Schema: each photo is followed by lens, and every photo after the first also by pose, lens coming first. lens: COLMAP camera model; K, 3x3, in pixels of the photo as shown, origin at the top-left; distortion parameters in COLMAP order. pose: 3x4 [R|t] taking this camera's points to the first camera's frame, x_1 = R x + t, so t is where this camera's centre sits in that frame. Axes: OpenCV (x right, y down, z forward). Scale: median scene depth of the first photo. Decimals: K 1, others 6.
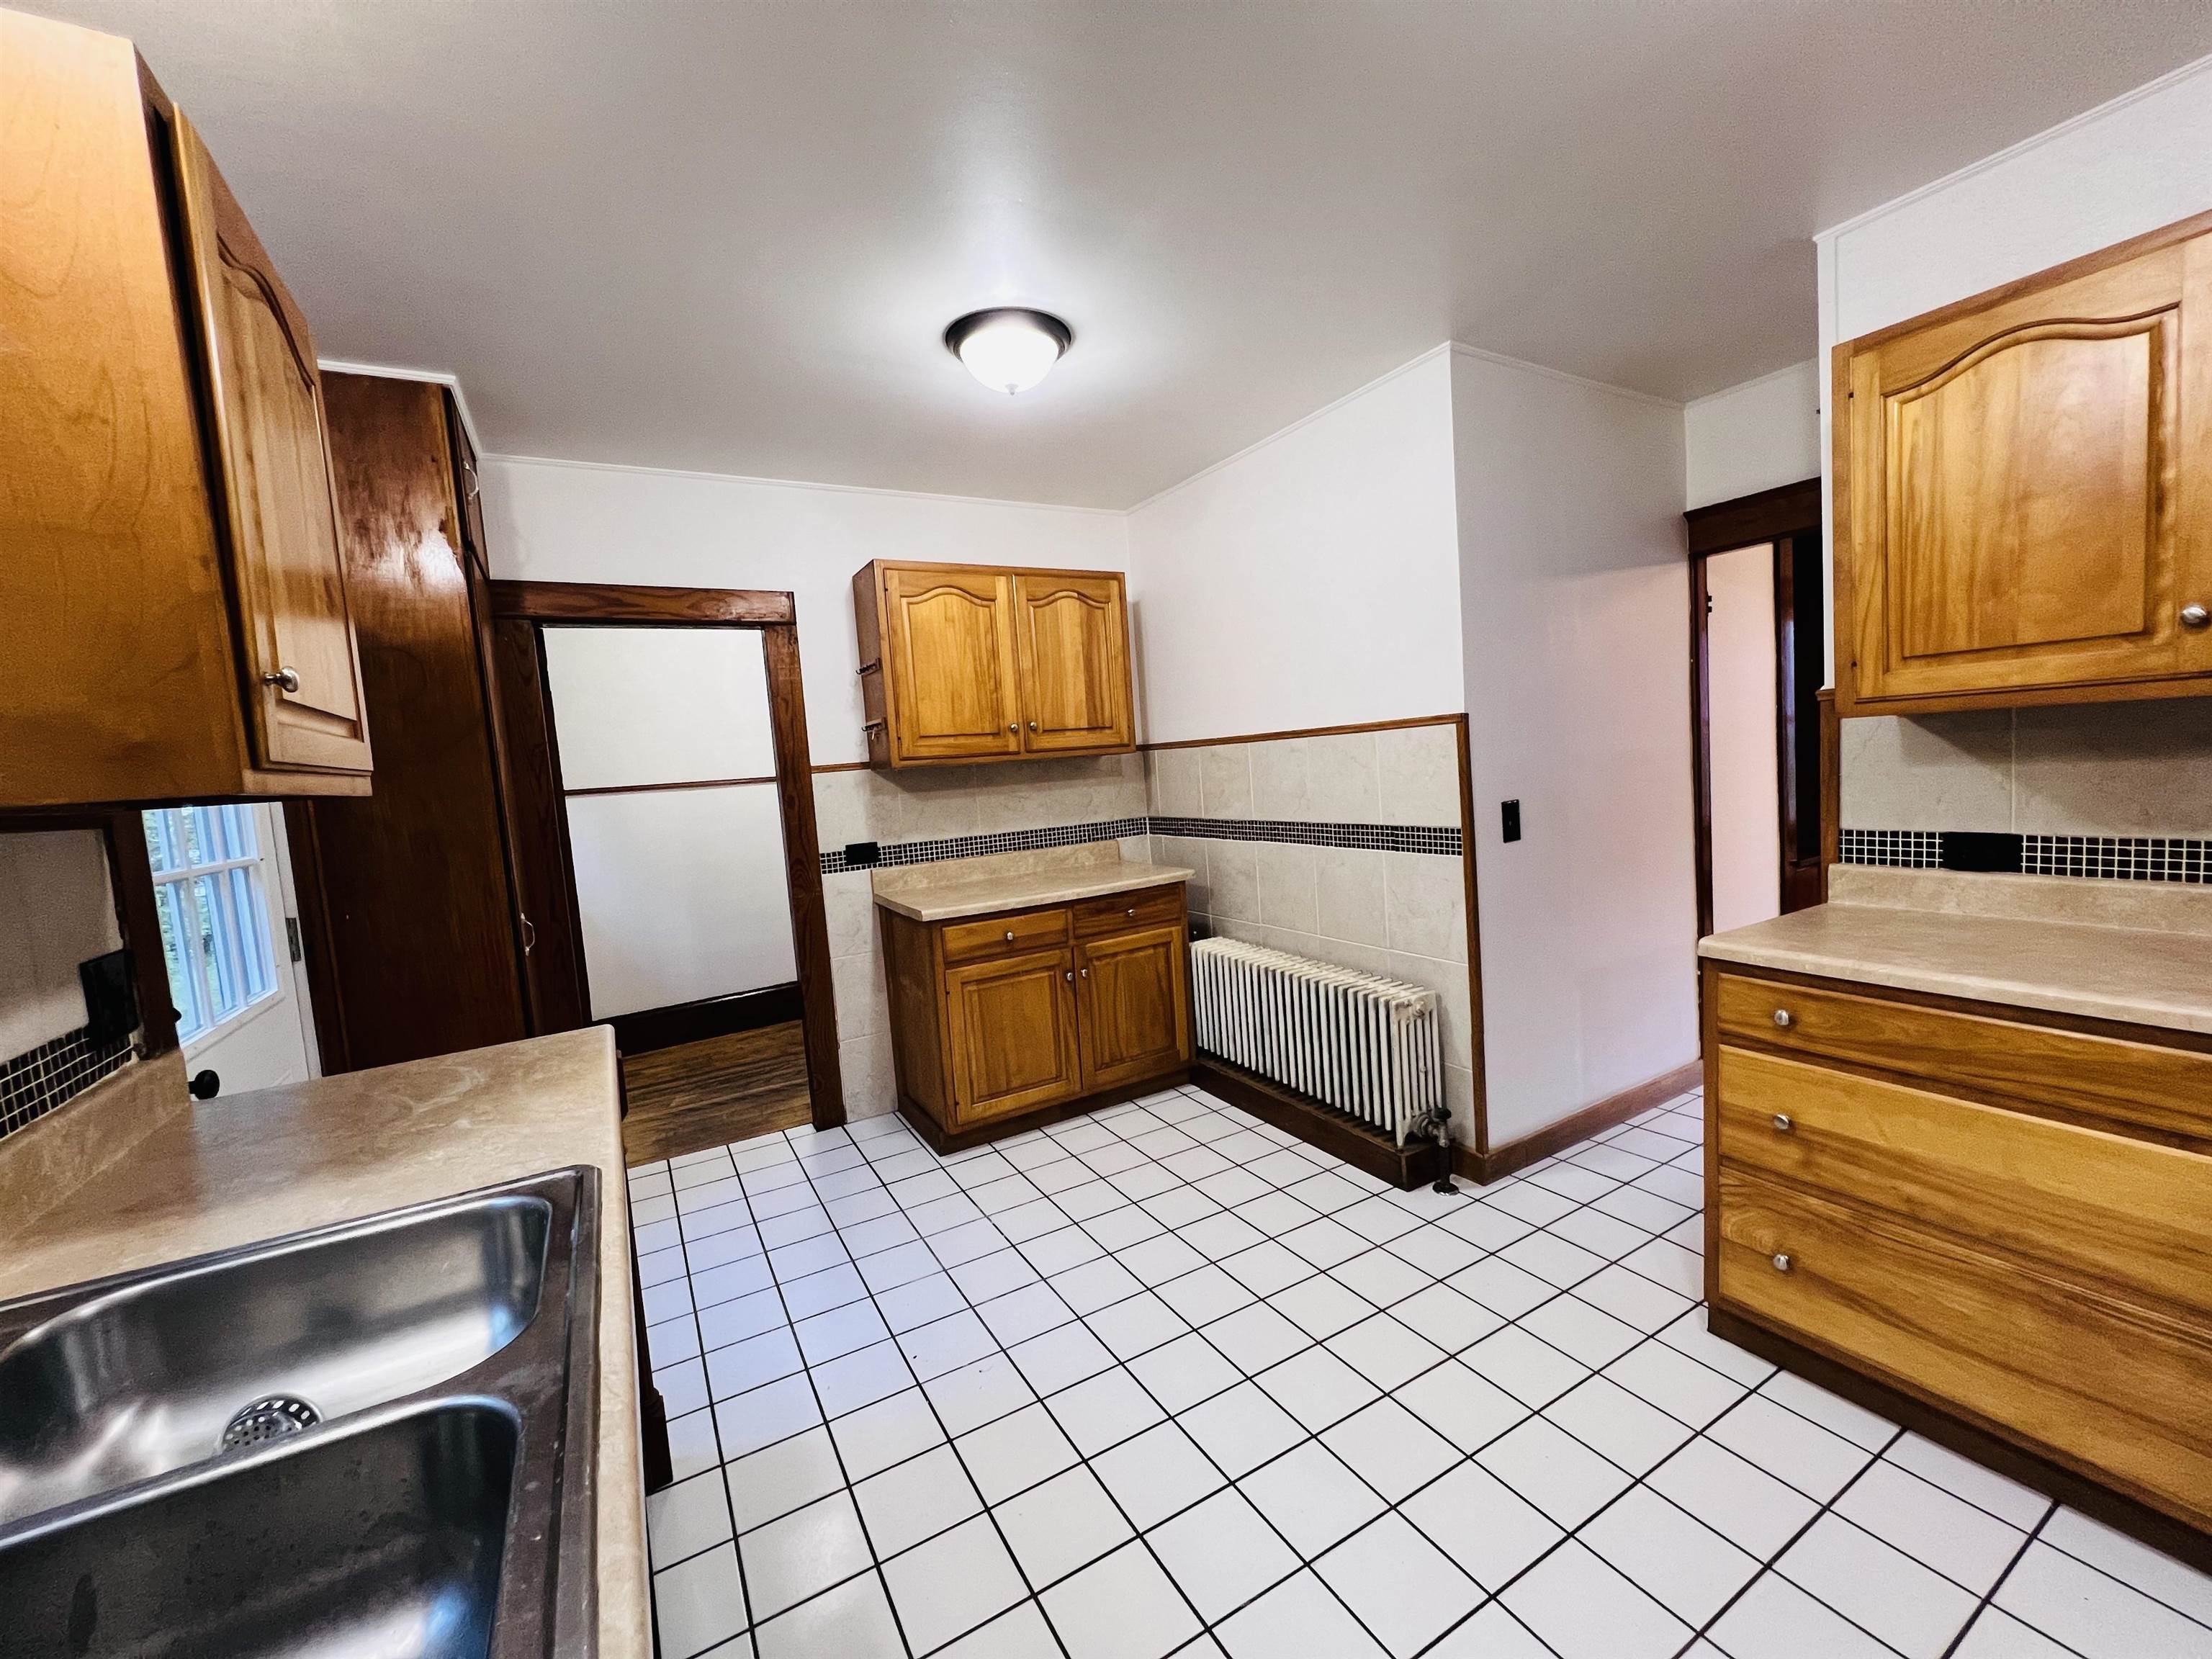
lens RADIAL K [[881.7, 0, 1111.9], [0, 881.7, 834.0], [0, 0, 1]] dist [-0.002355, 0.000738]
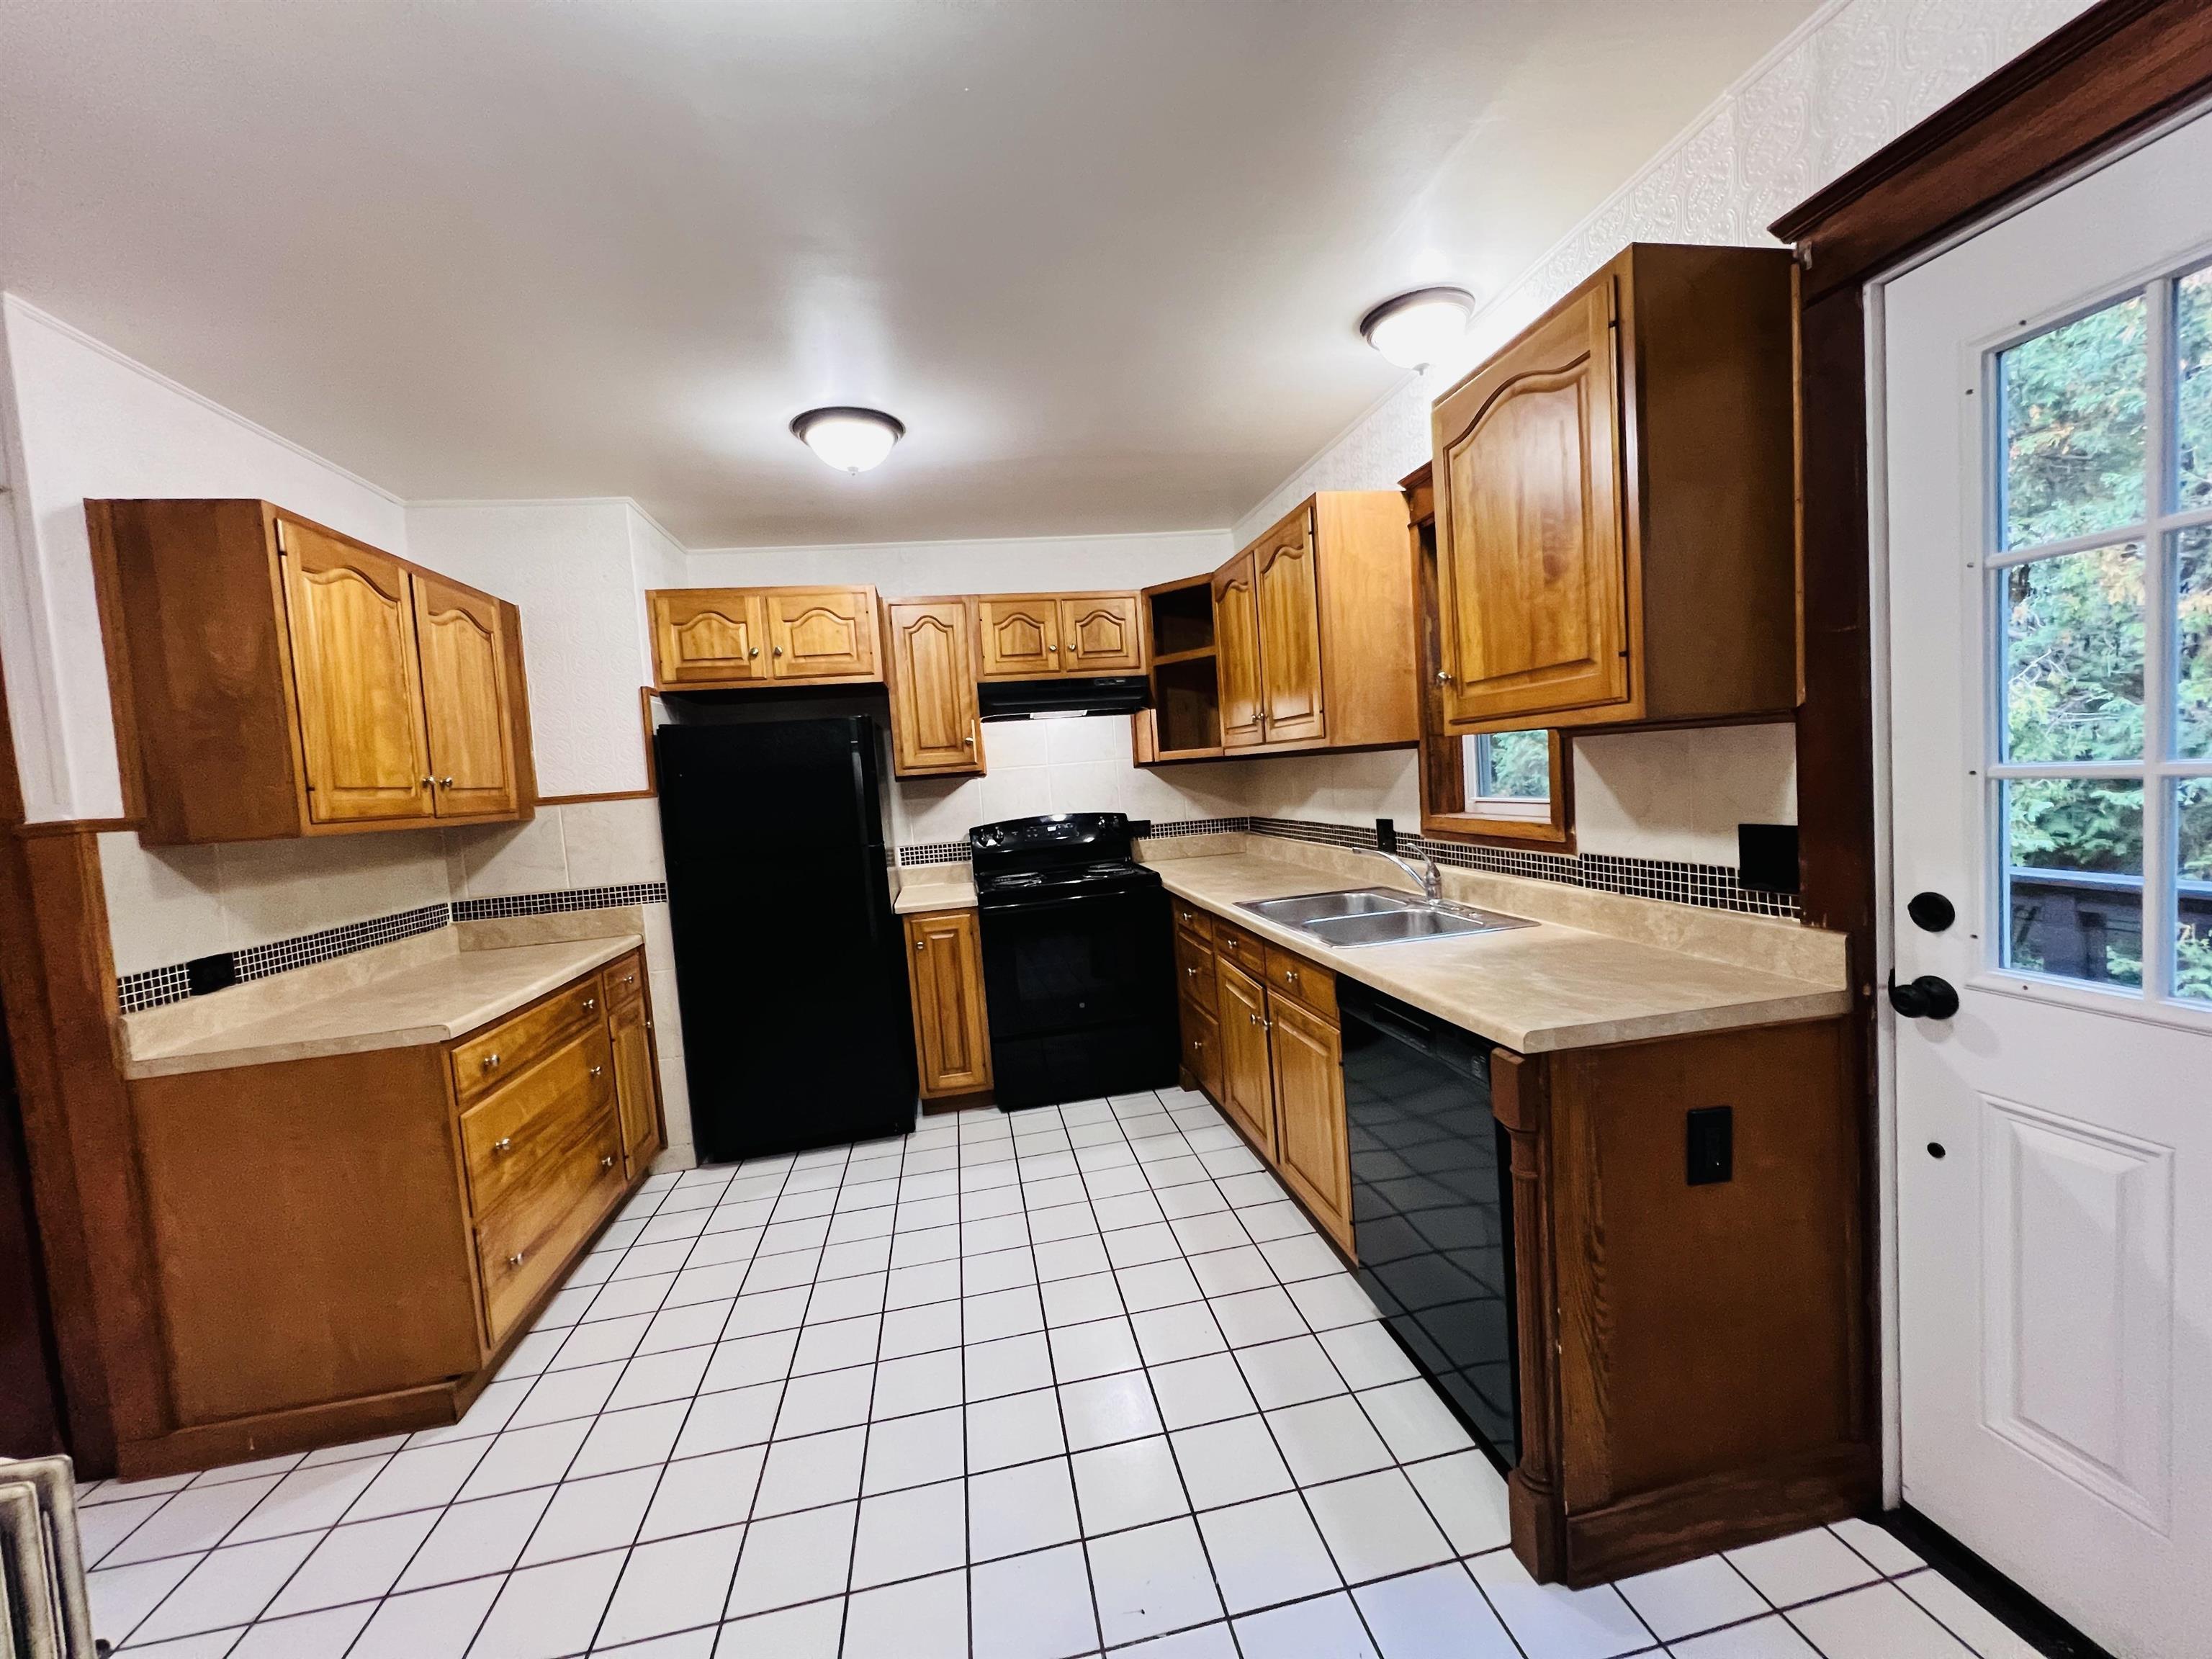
lens RADIAL K [[881.7, 0, 1118.2], [0, 881.7, 829.9], [0, 0, 1]] dist [-0.002355, 0.000738]
pose [[-0.935524, 0.114900, 0.334056, -0.445878], [0.161919, 0.979914, 0.116410, -0.096828], [-0.313971, 0.162995, -0.935337, 1.583847]]
